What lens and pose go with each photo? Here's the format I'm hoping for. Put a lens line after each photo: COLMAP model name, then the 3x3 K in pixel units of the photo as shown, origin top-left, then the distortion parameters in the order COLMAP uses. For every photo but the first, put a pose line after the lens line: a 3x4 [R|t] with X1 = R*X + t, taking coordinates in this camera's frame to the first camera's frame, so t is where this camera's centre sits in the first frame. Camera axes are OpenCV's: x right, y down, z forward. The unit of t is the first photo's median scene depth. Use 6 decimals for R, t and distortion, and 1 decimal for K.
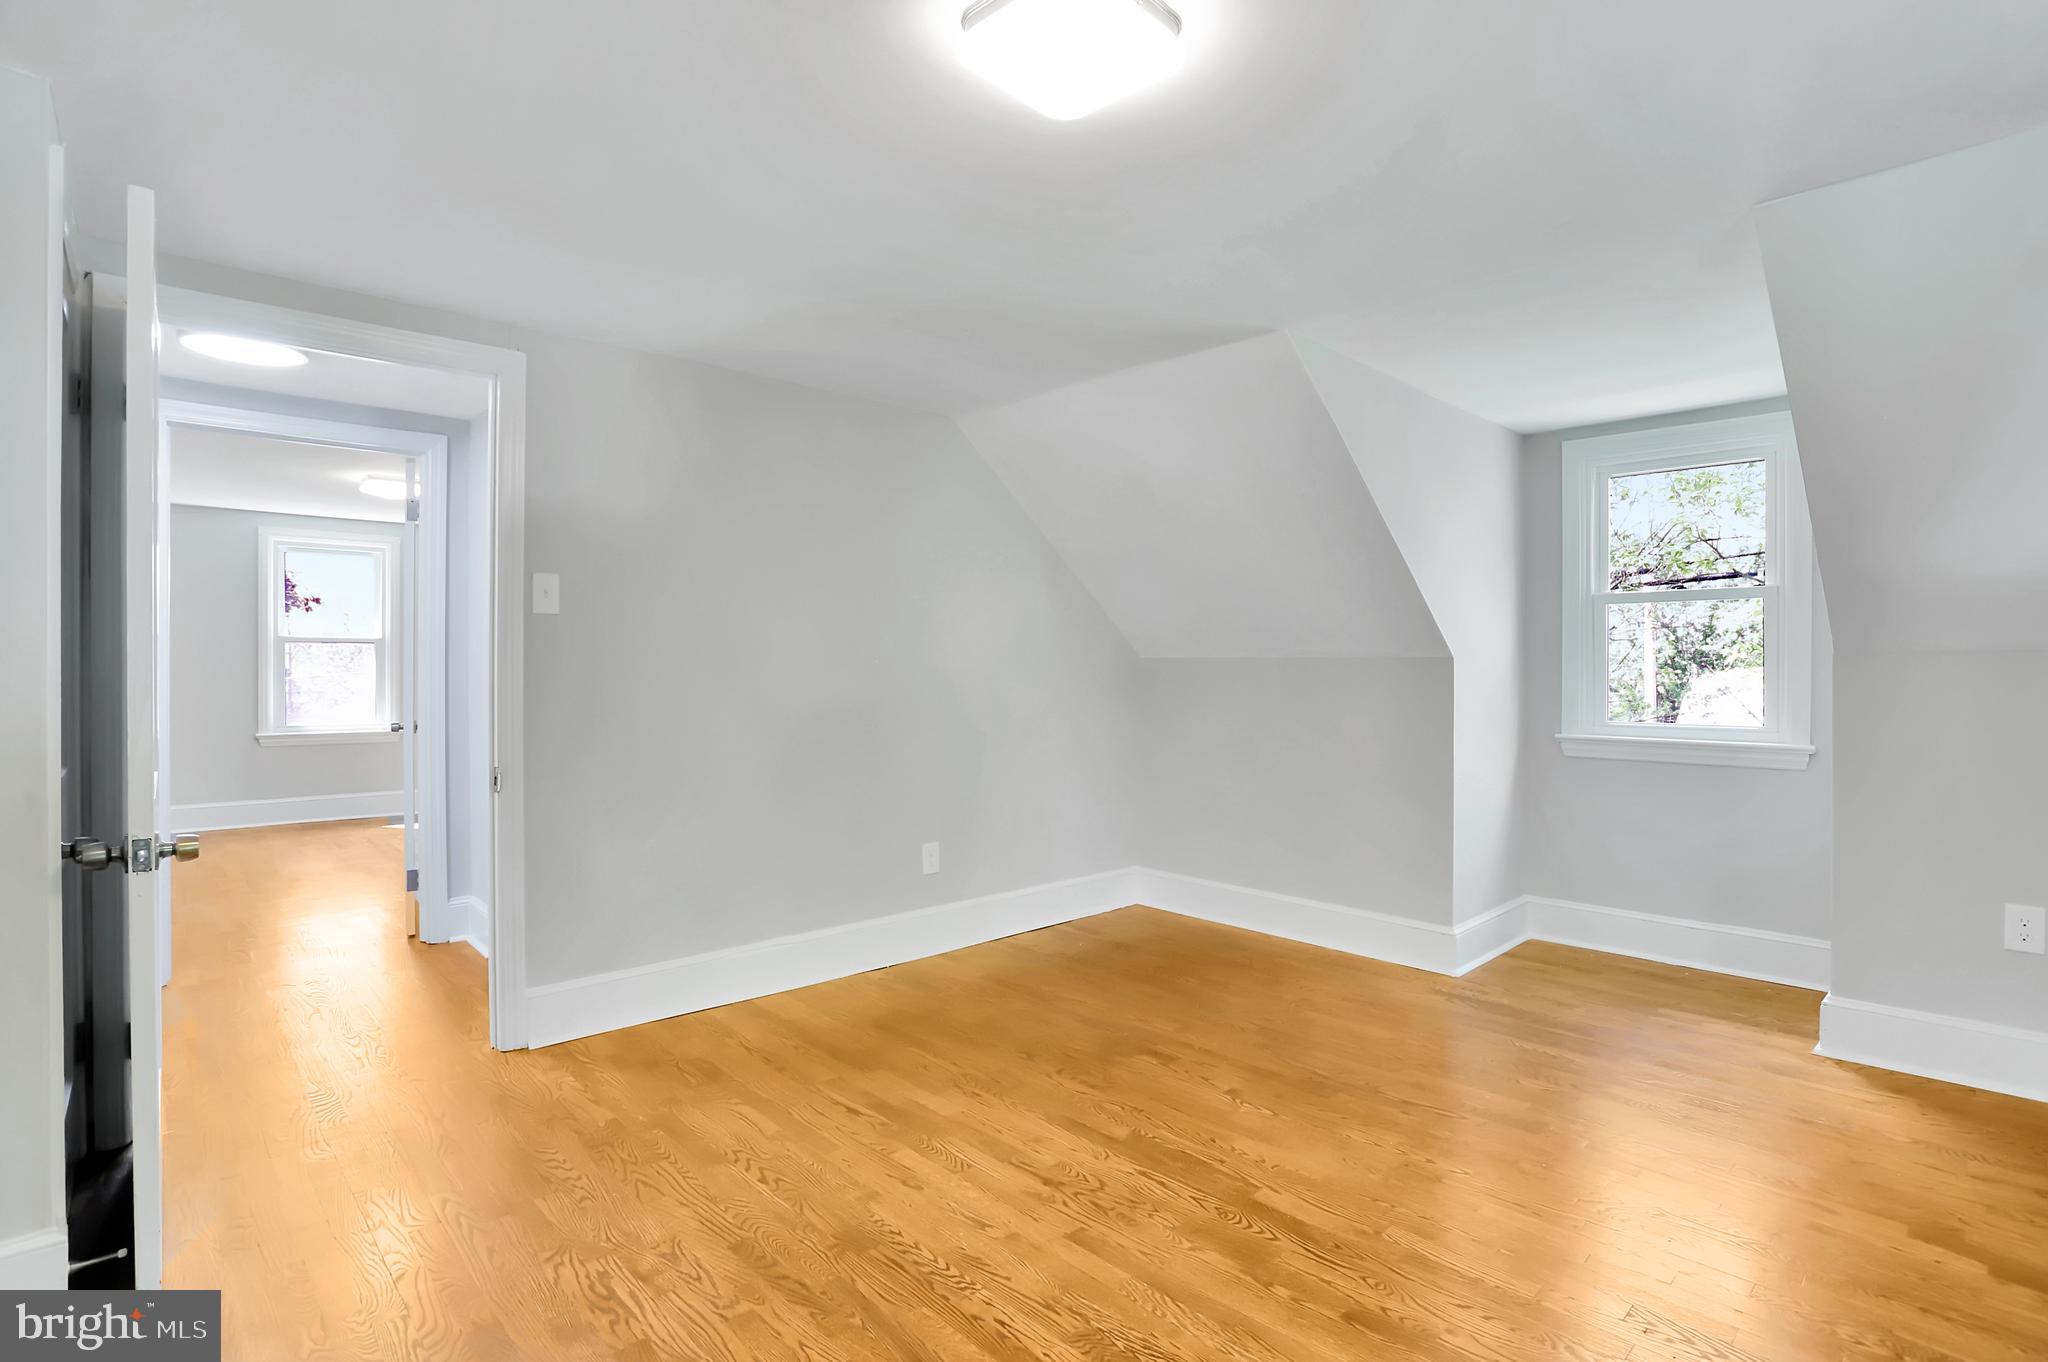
lens RADIAL K [[1017.5, 0, 1034.0], [0, 1017.5, 674.7], [0, 0, 1]] dist [-0.064460, 0.025604]
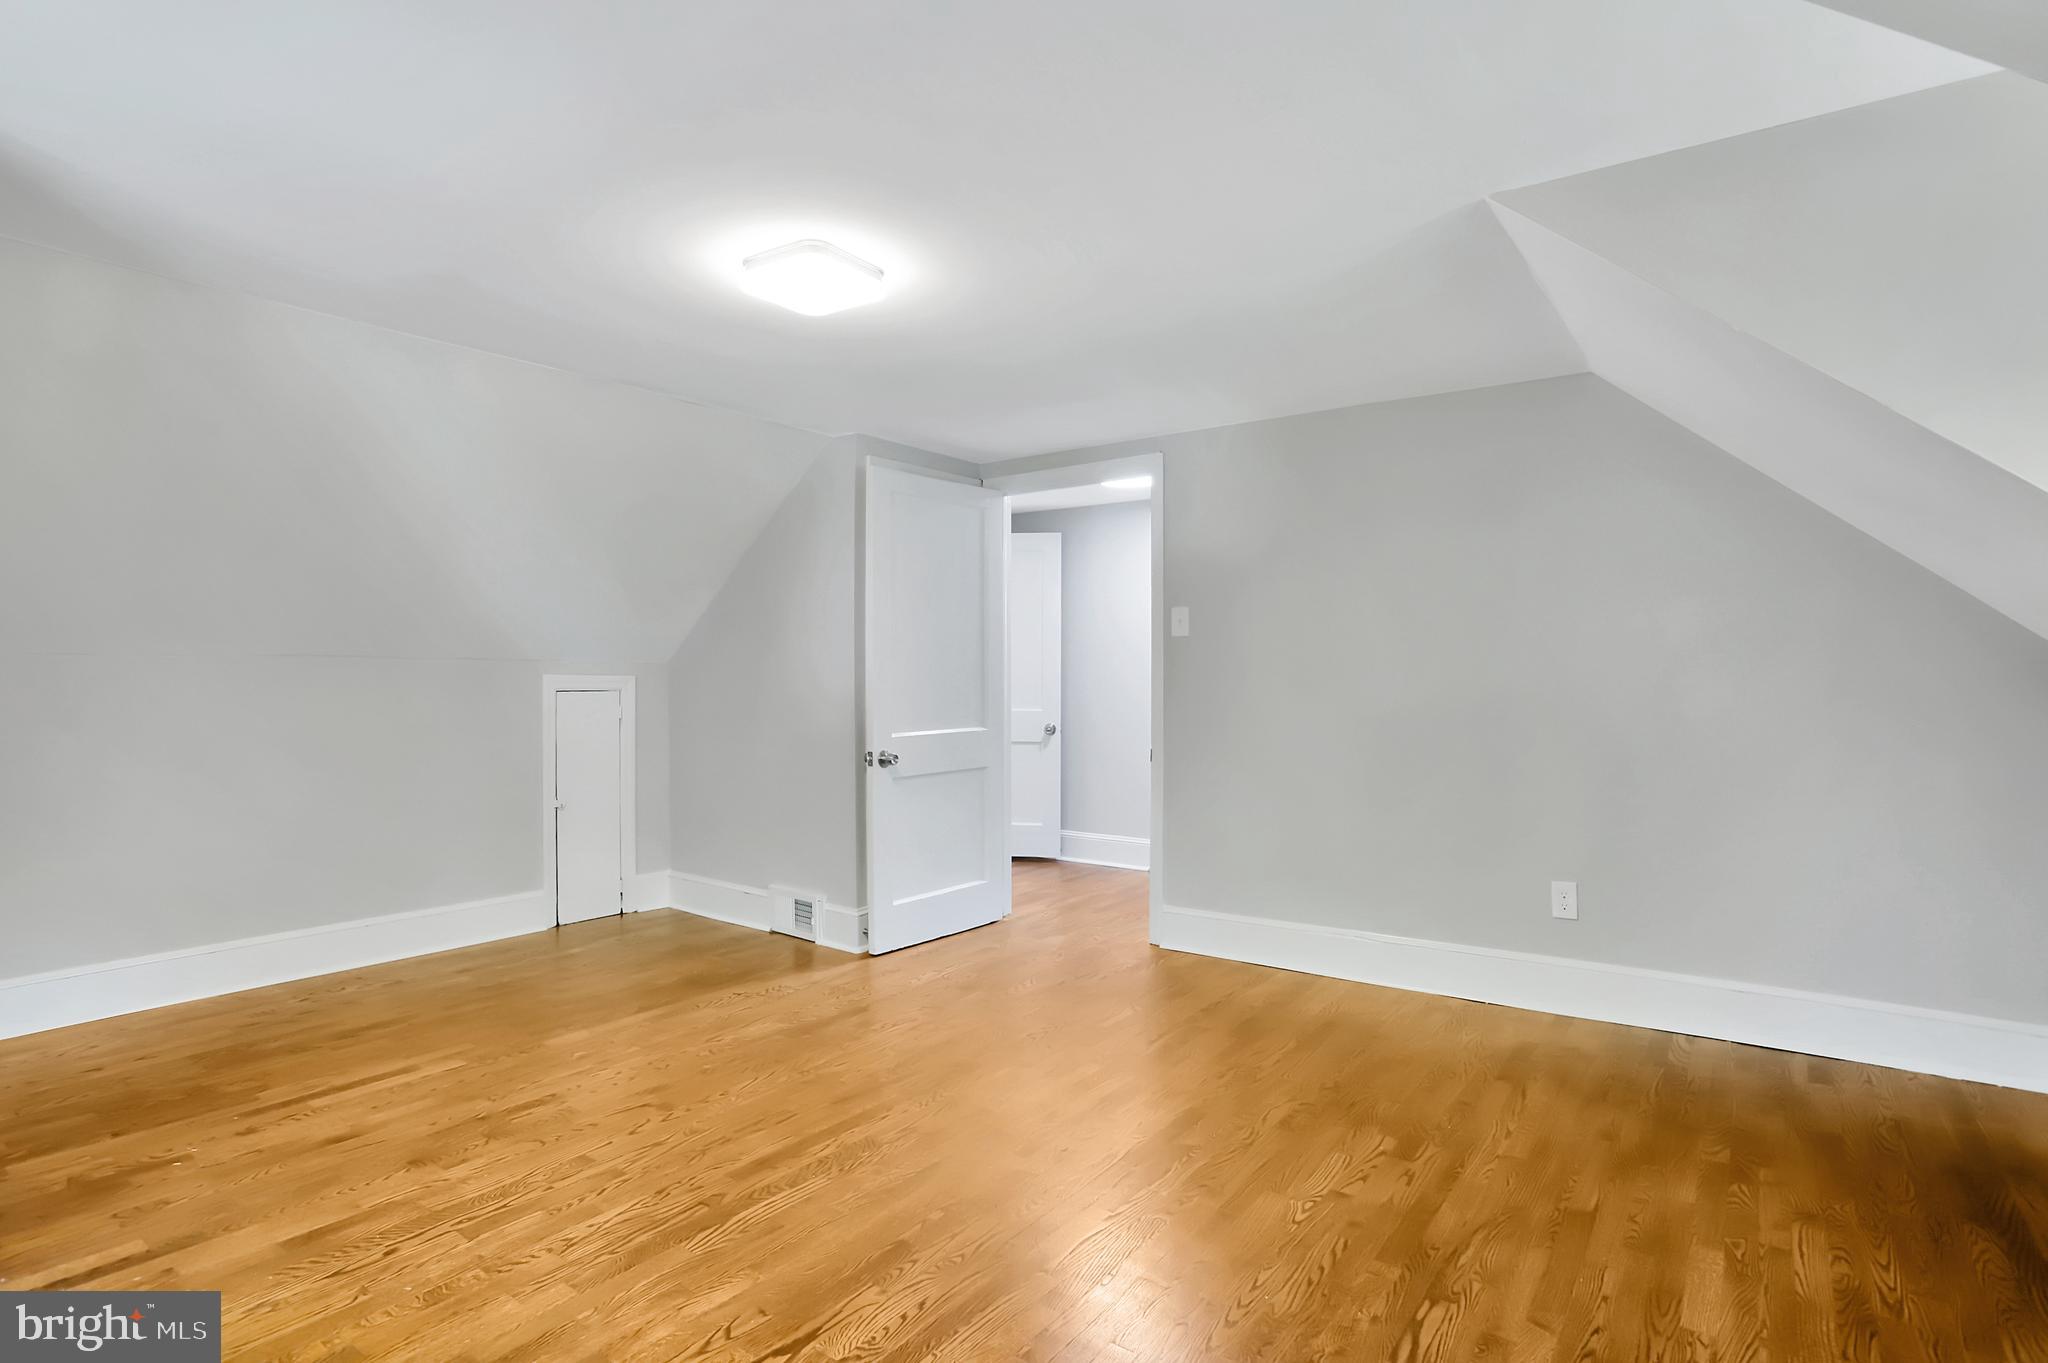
lens RADIAL K [[1017.5, 0, 1034.0], [0, 1017.5, 675.2], [0, 0, 1]] dist [-0.064460, 0.025604]
pose [[0.179102, -0.006083, -0.983812, 1.005352], [-0.009028, 0.999929, -0.007827, 0.006028], [0.983789, 0.010284, 0.179034, 0.650837]]
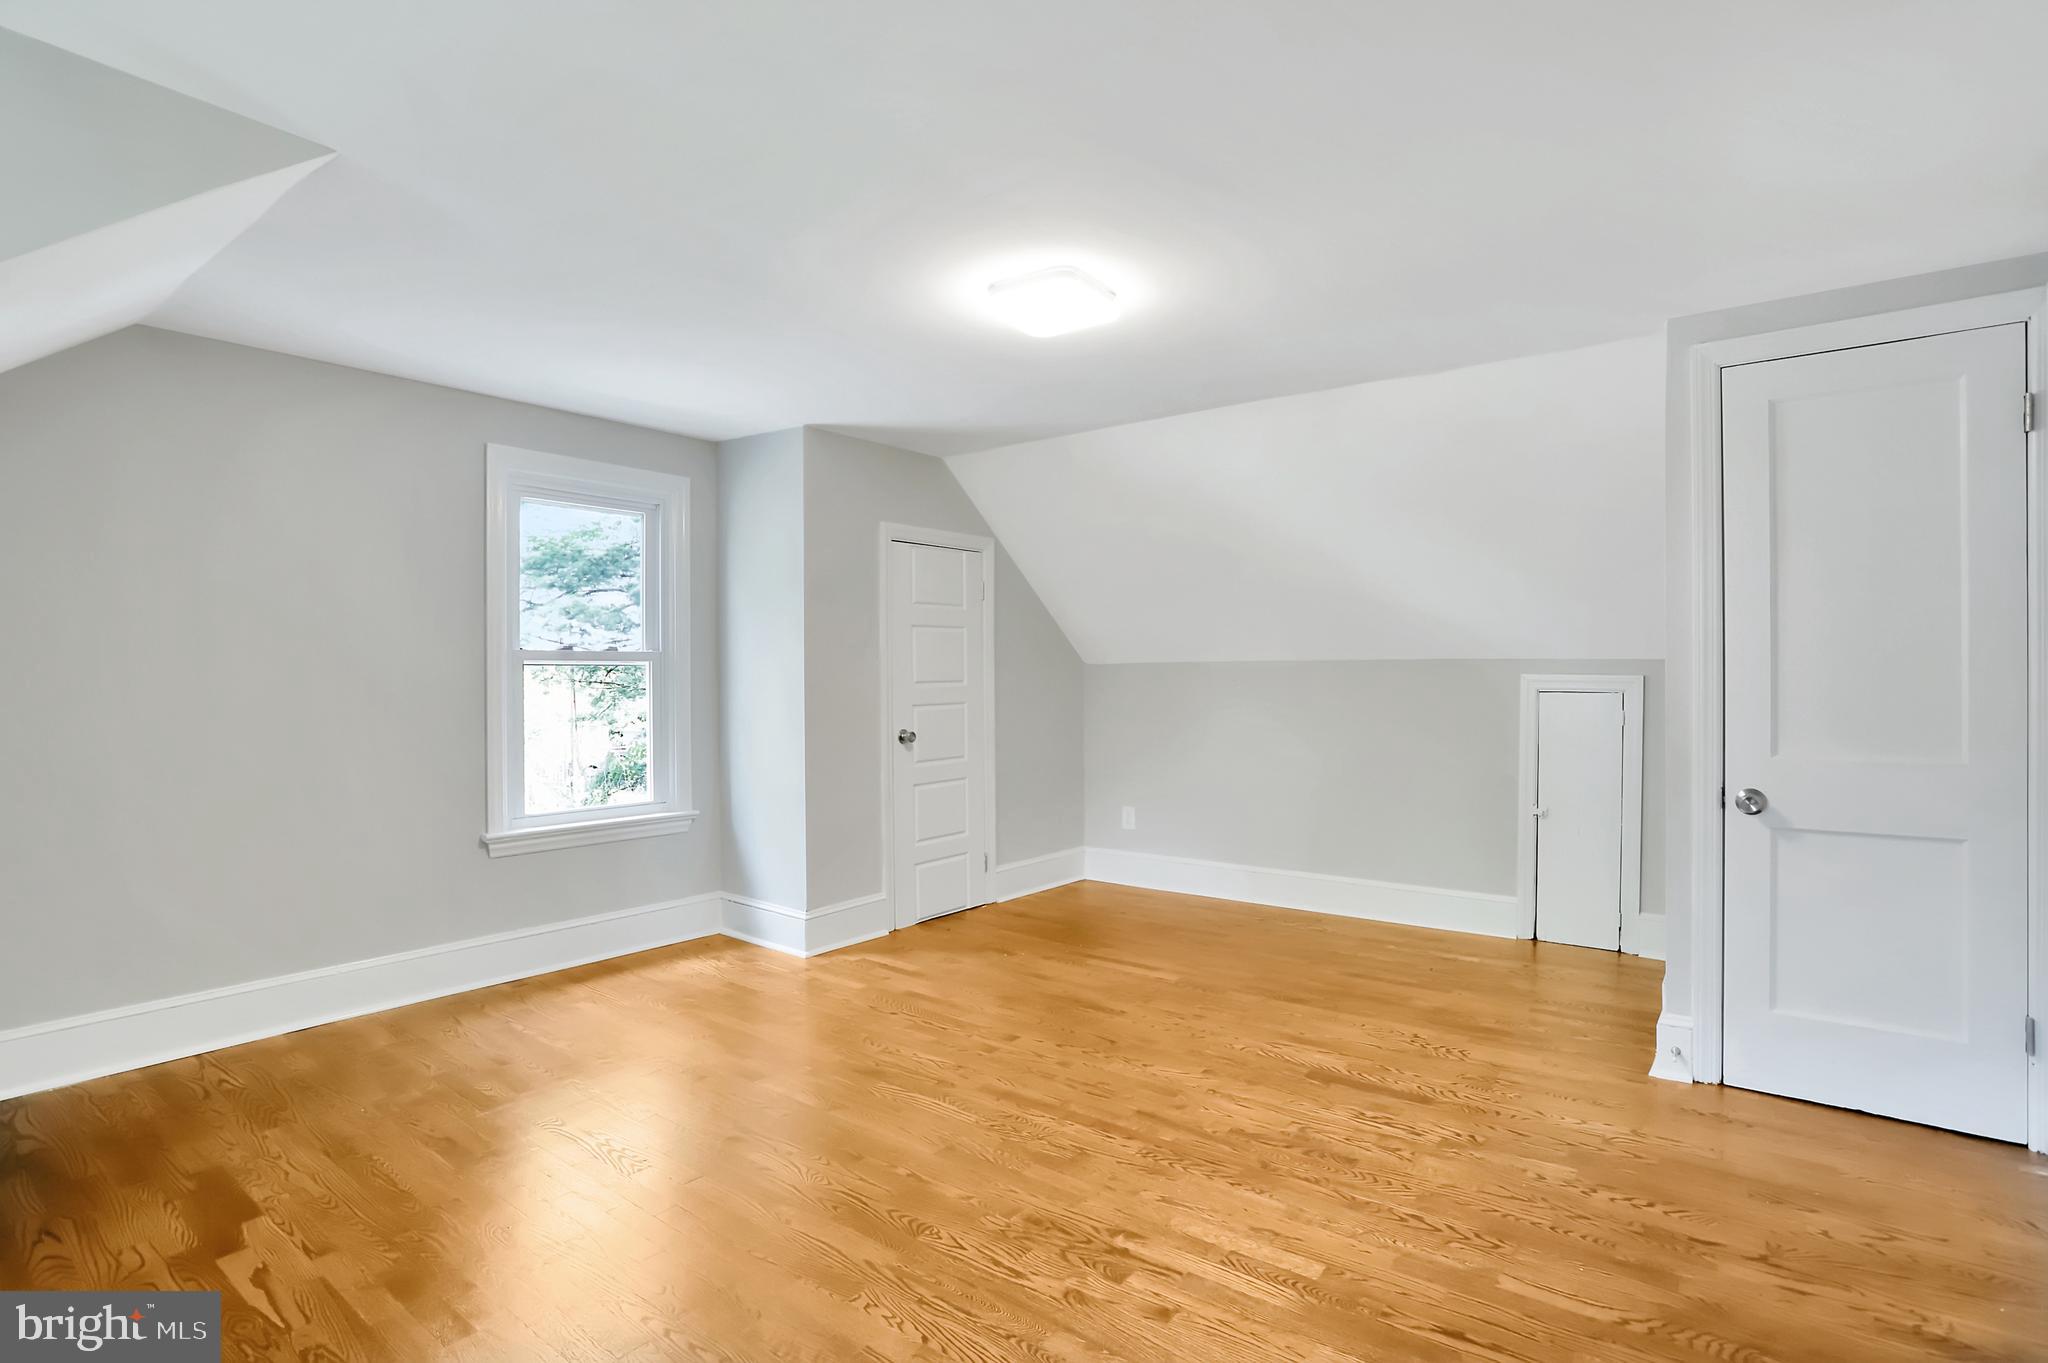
lens RADIAL K [[995.7, 0, 1037.7], [0, 995.7, 680.3], [0, 0, 1]] dist [-0.064718, 0.021987]
pose [[-0.986340, 0.000910, -0.164718, 0.203716], [-0.001215, 0.999917, 0.012800, -0.010709], [0.164716, 0.012825, -0.986258, 1.613500]]
